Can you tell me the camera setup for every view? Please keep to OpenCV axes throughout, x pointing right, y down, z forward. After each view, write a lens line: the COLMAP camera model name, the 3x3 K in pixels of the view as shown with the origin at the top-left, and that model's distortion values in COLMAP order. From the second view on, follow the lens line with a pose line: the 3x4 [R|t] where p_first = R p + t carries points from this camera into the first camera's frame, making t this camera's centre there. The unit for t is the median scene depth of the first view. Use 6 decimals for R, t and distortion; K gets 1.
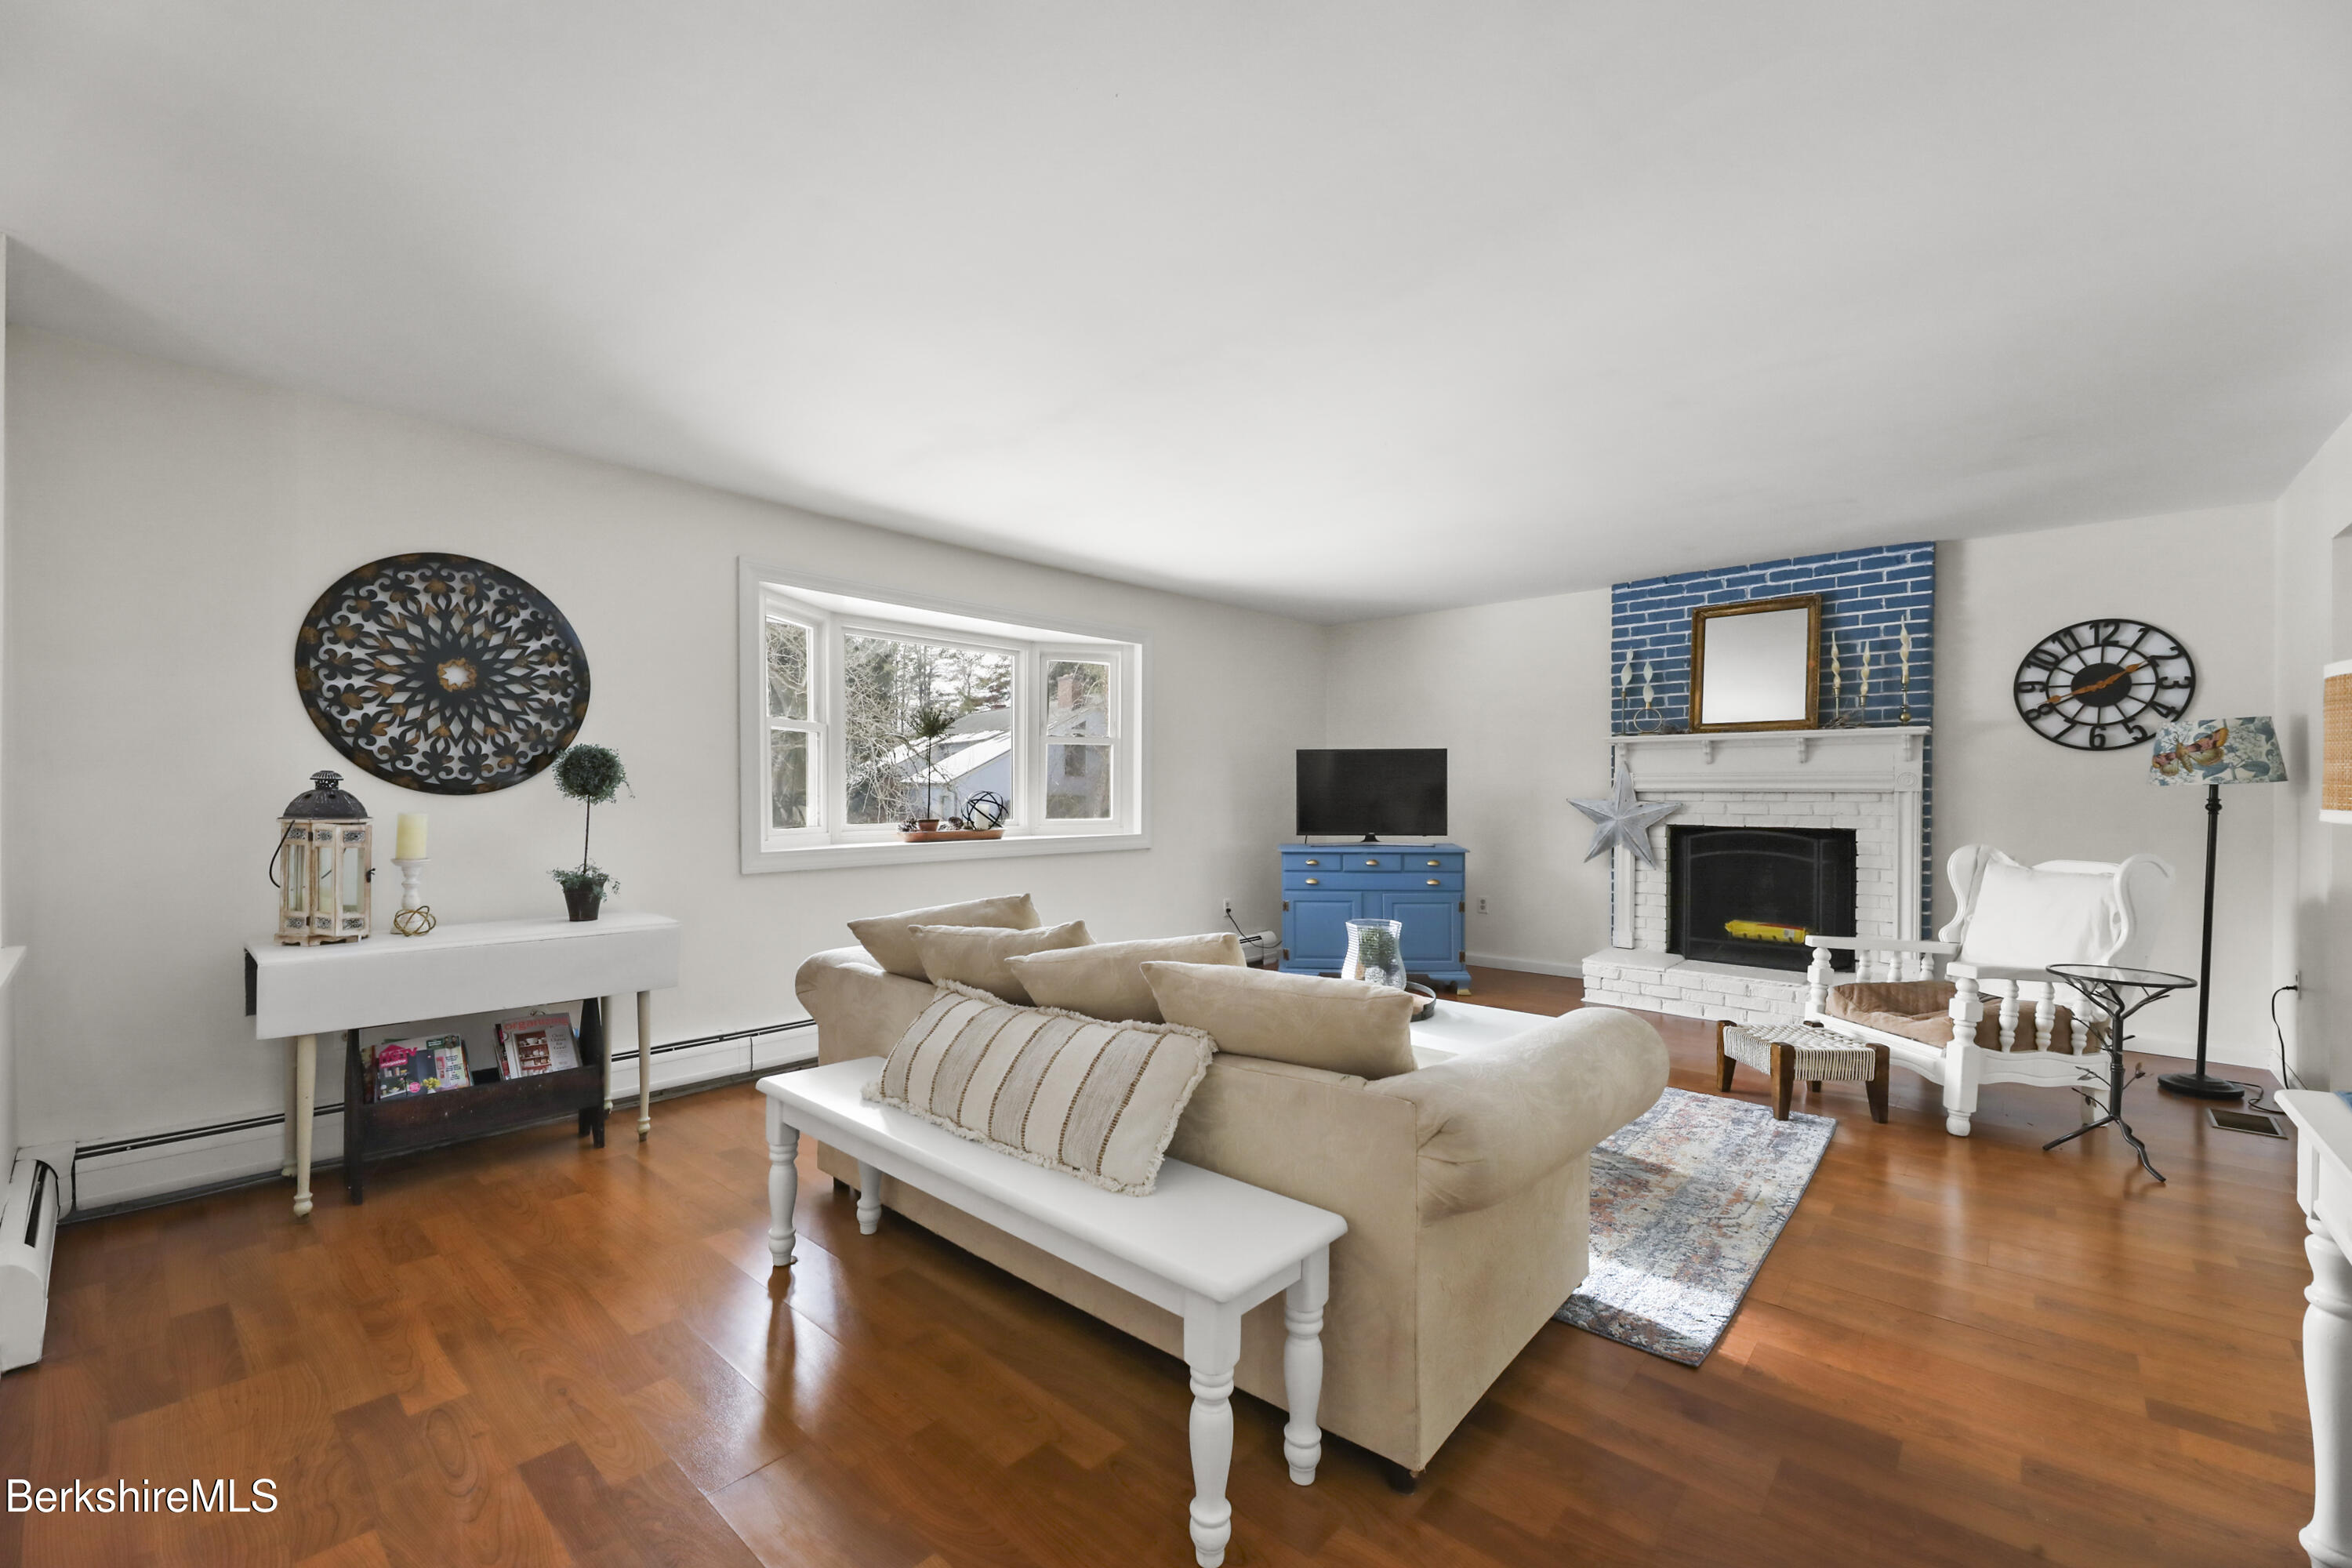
lens RADIAL K [[957.8, 0, 1176.0], [0, 957.8, 784.0], [0, 0, 1]] dist [0.001109, 0.000050]
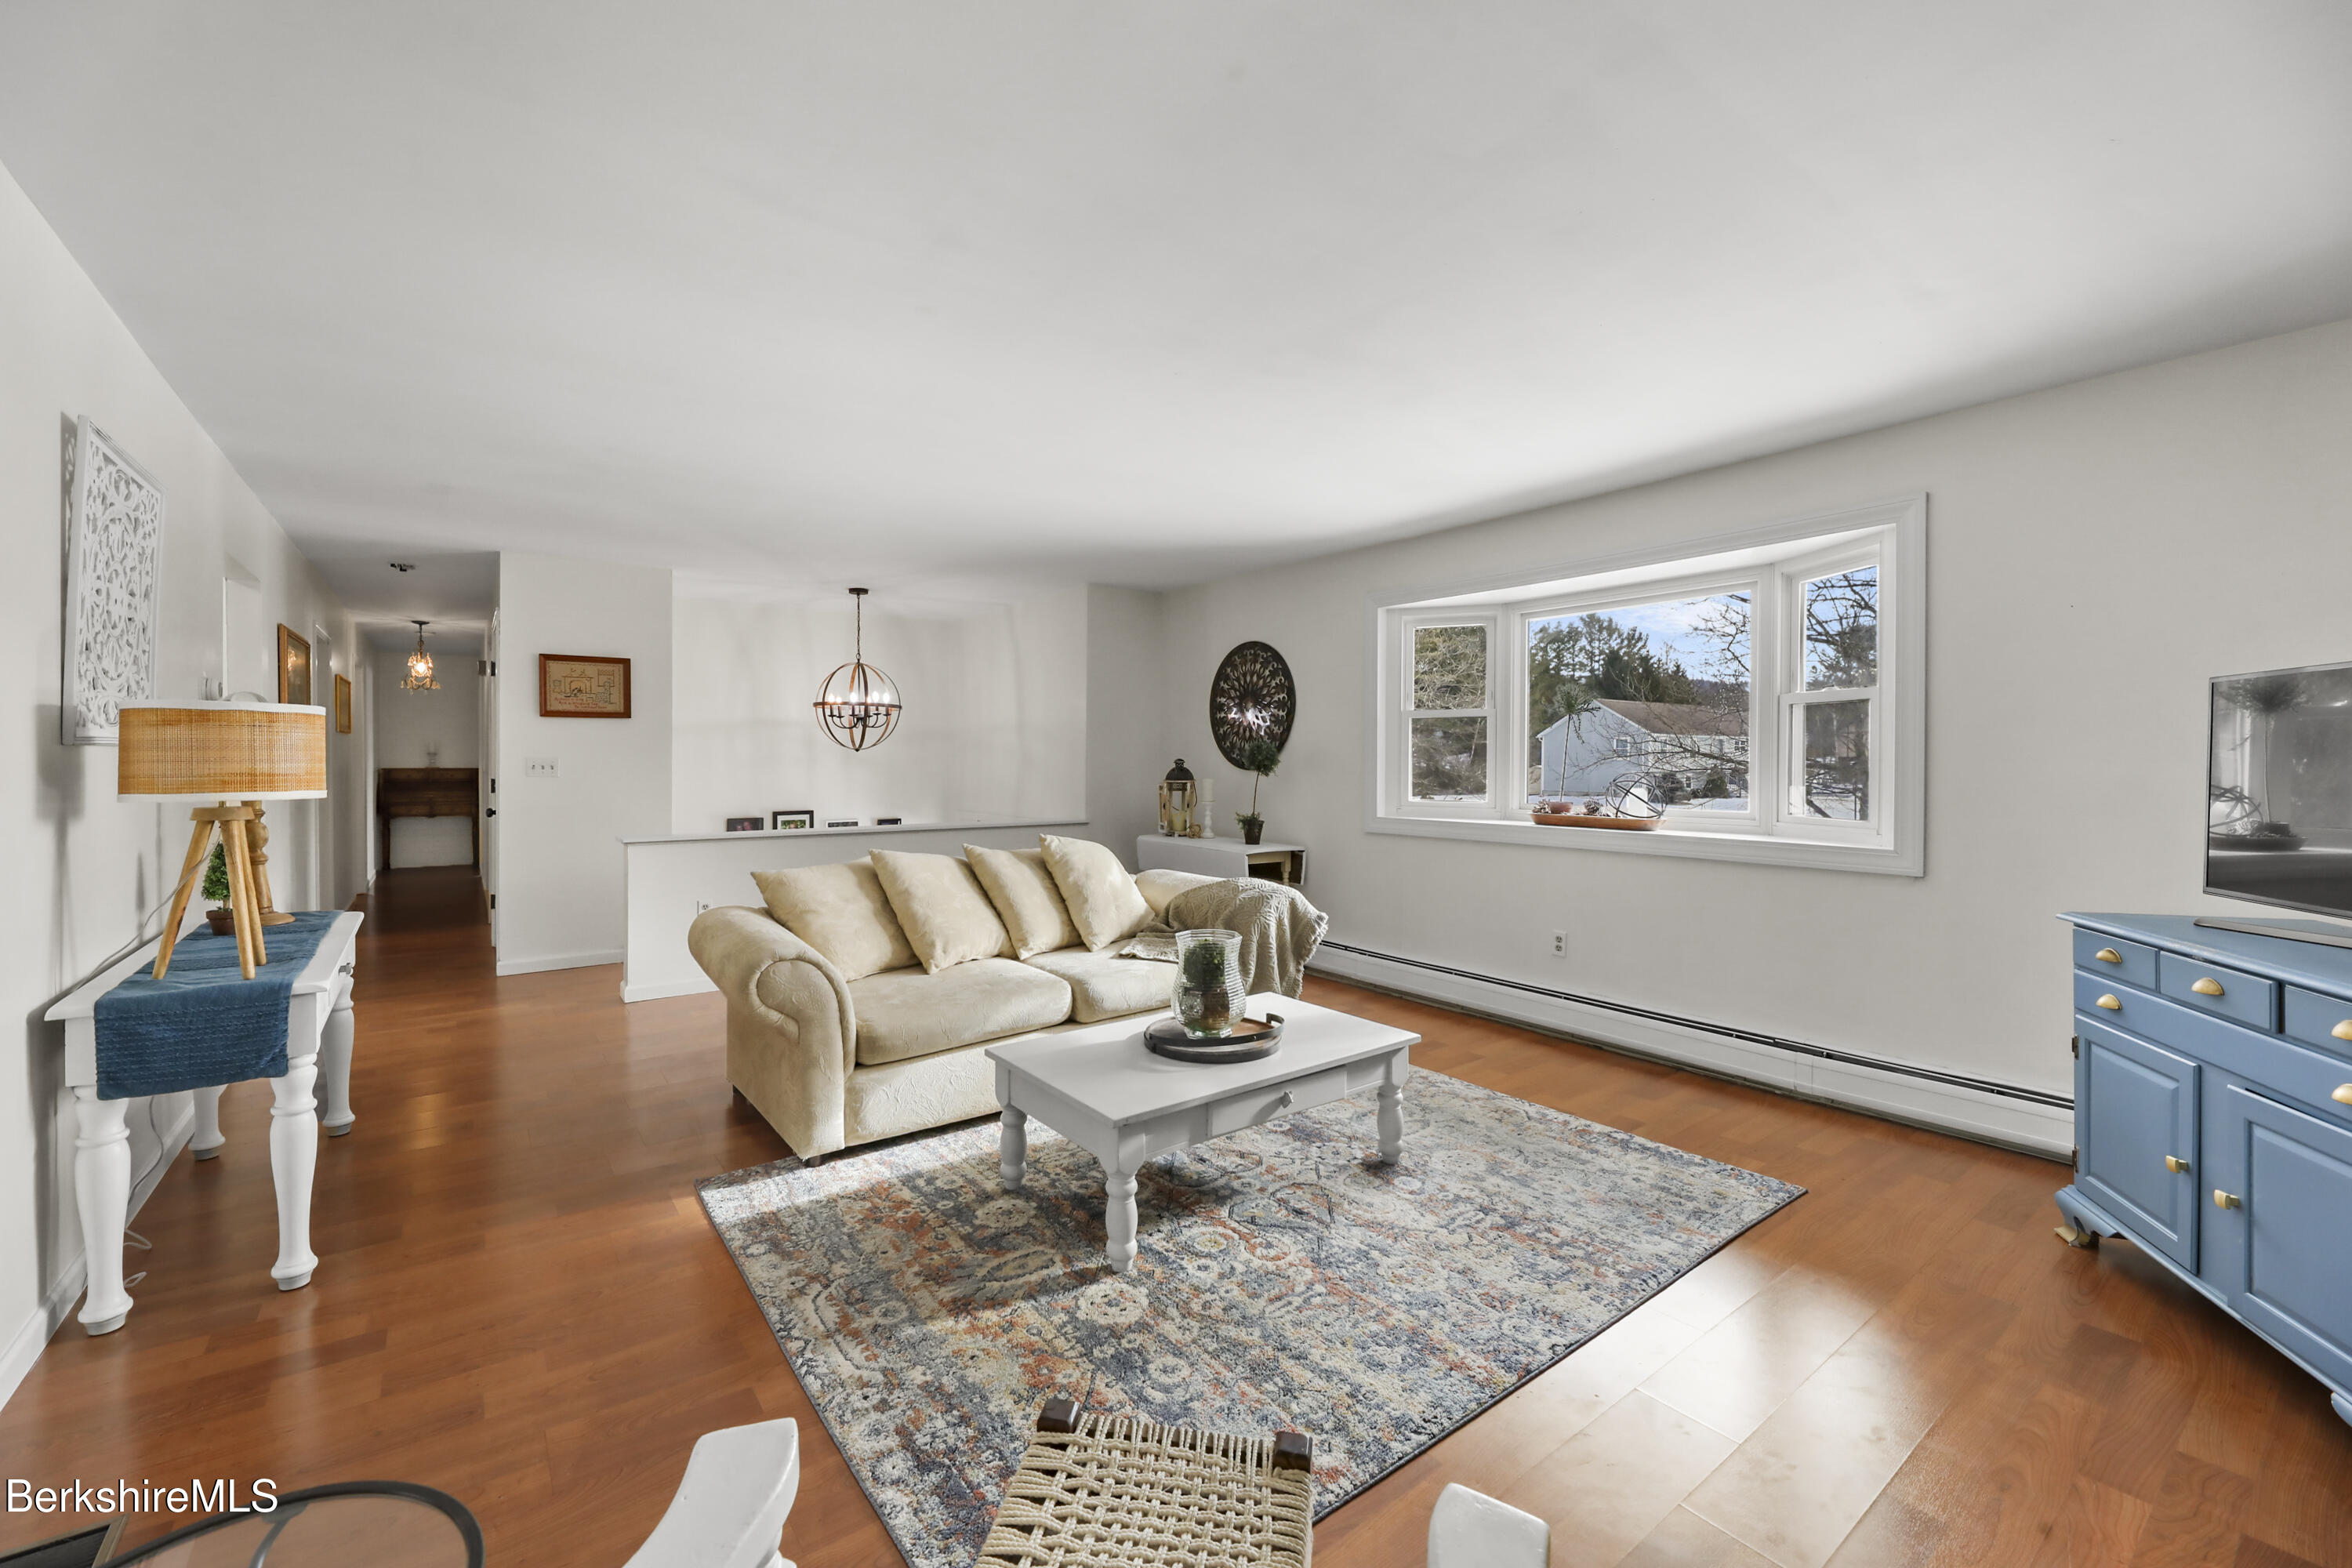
lens RADIAL K [[957.8, 0, 1176.0], [0, 957.8, 784.0], [0, 0, 1]] dist [0.001109, 0.000050]
pose [[-0.195839, 0.026082, -0.980289, 1.108352], [0.003979, 0.999659, 0.025802, -0.010365], [0.980628, 0.001152, -0.195876, 1.229540]]
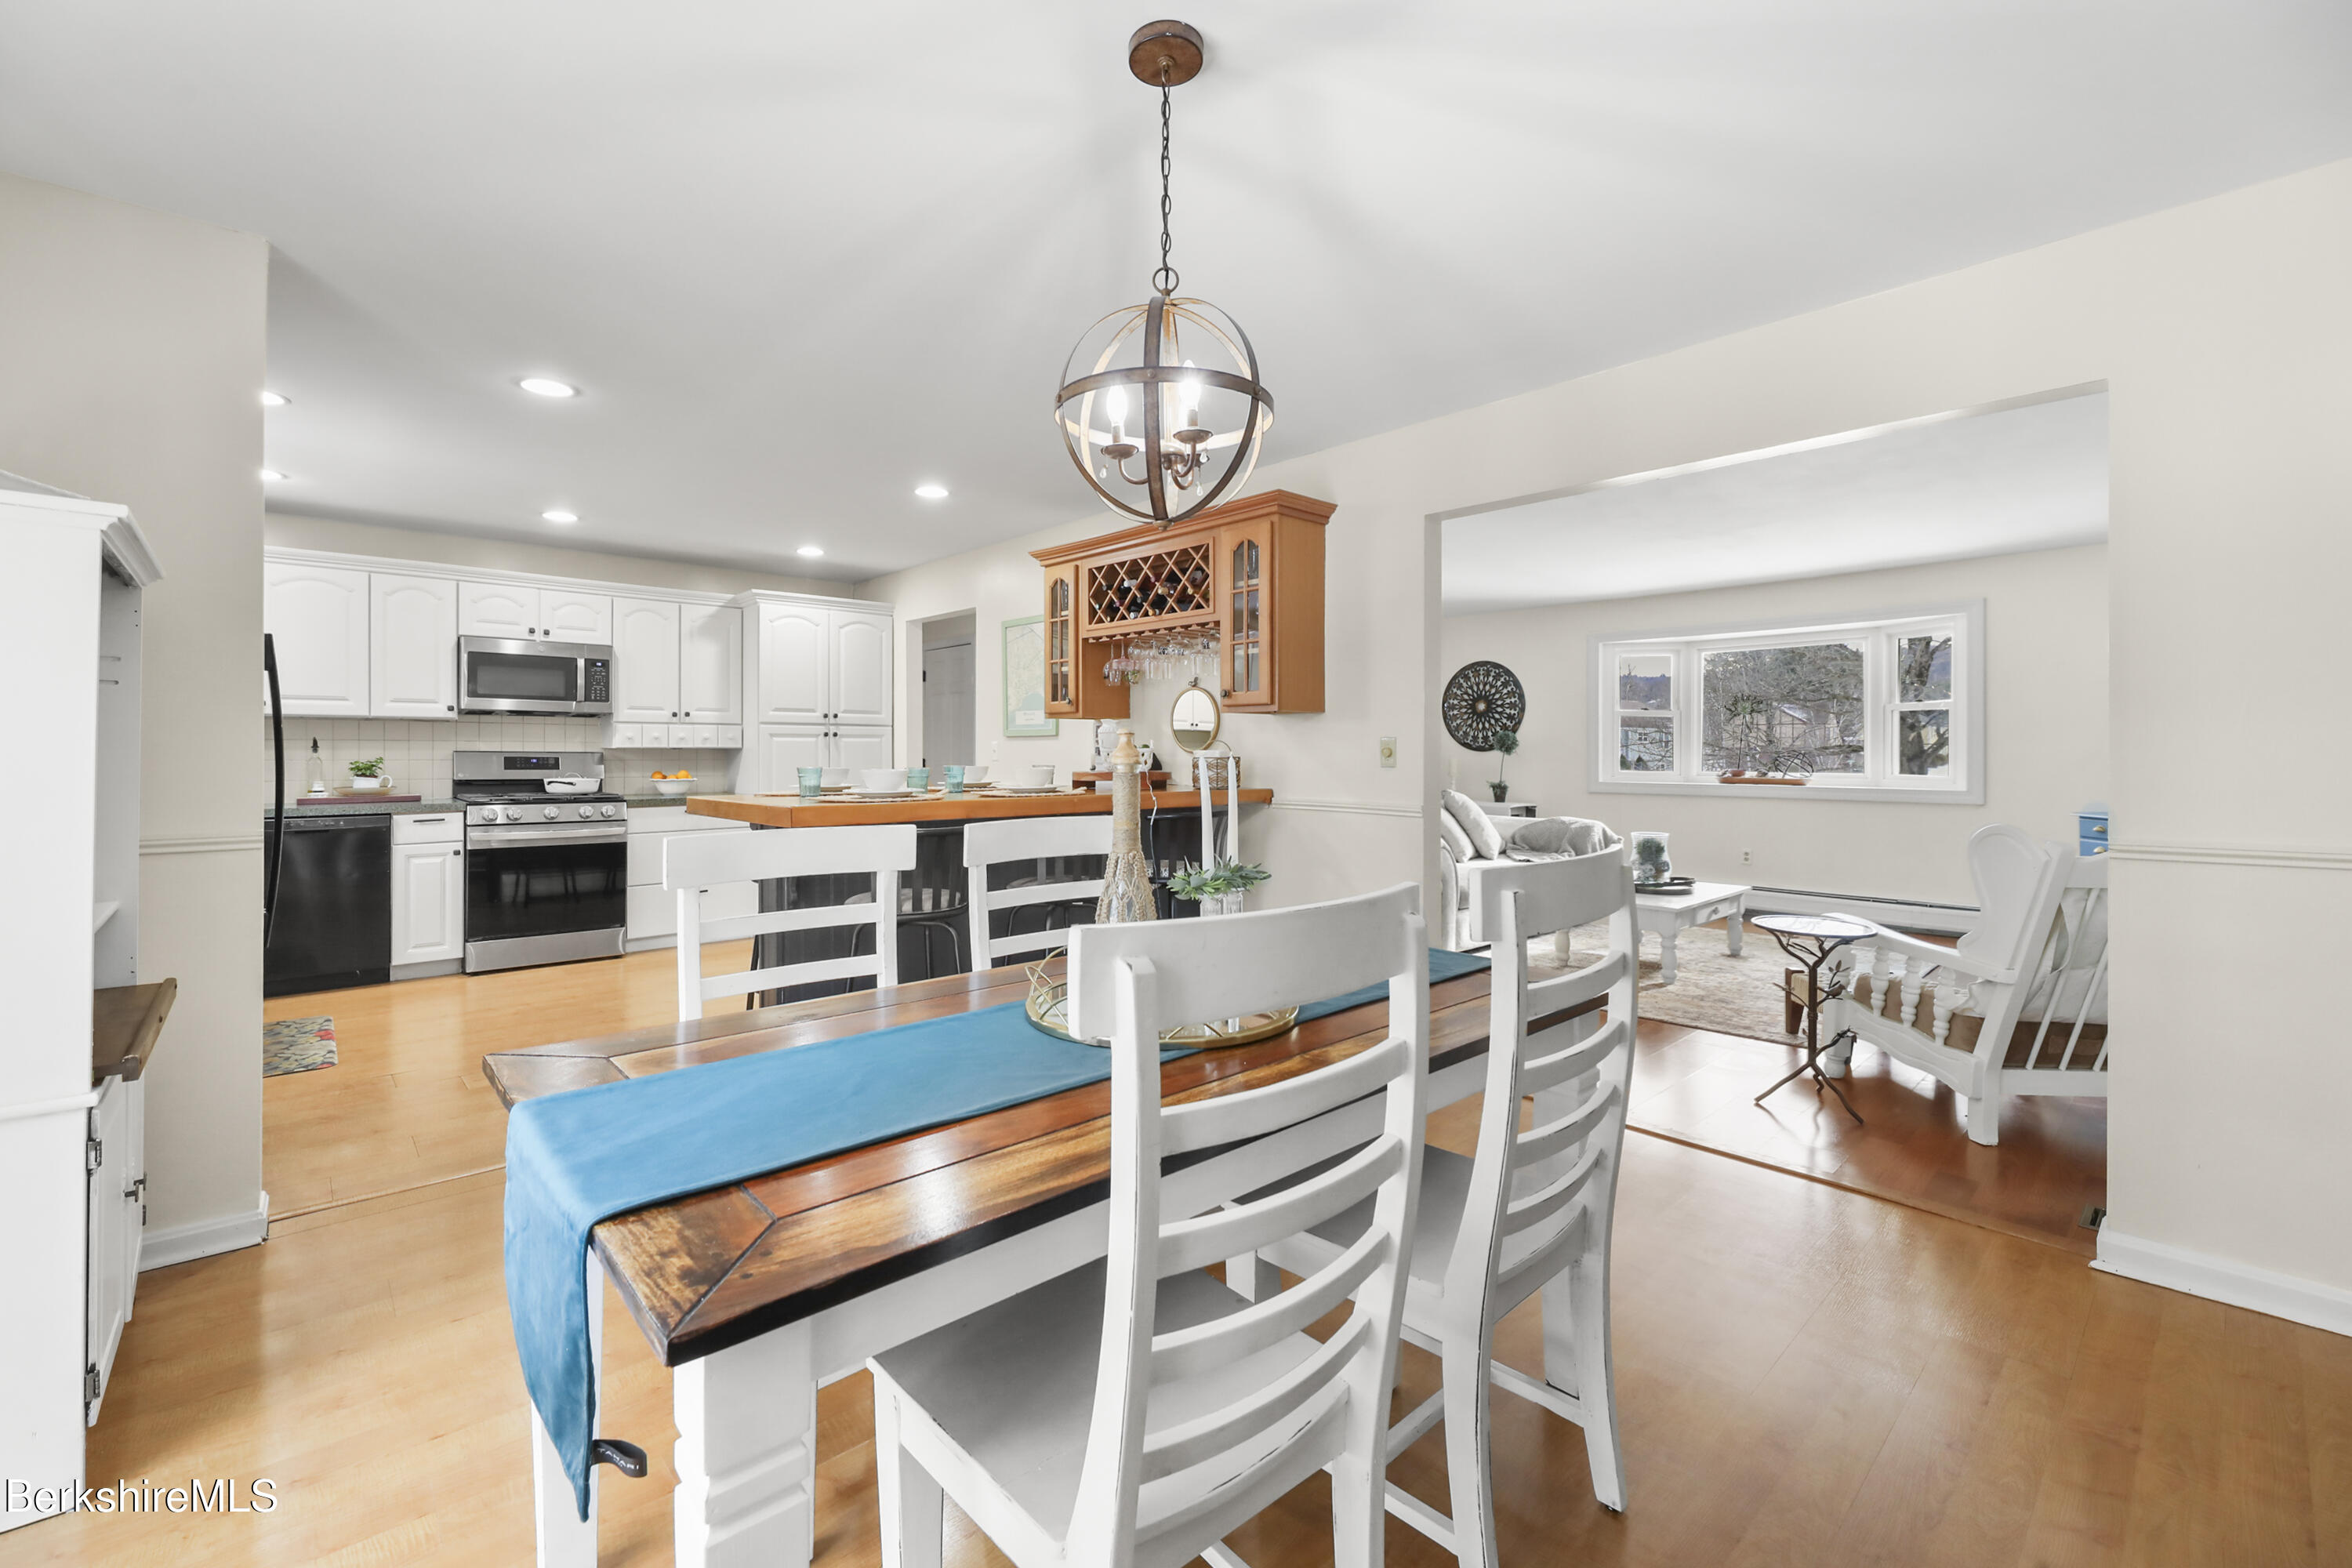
lens RADIAL K [[985.3, 0, 1152.8], [0, 985.3, 778.5], [0, 0, 1]] dist [0.000934, 0.000136]
pose [[-0.102106, 0.029701, -0.994330, 2.058012], [0.004598, 0.999558, 0.029385, 0.001381], [0.994763, -0.001571, -0.102198, 0.376922]]
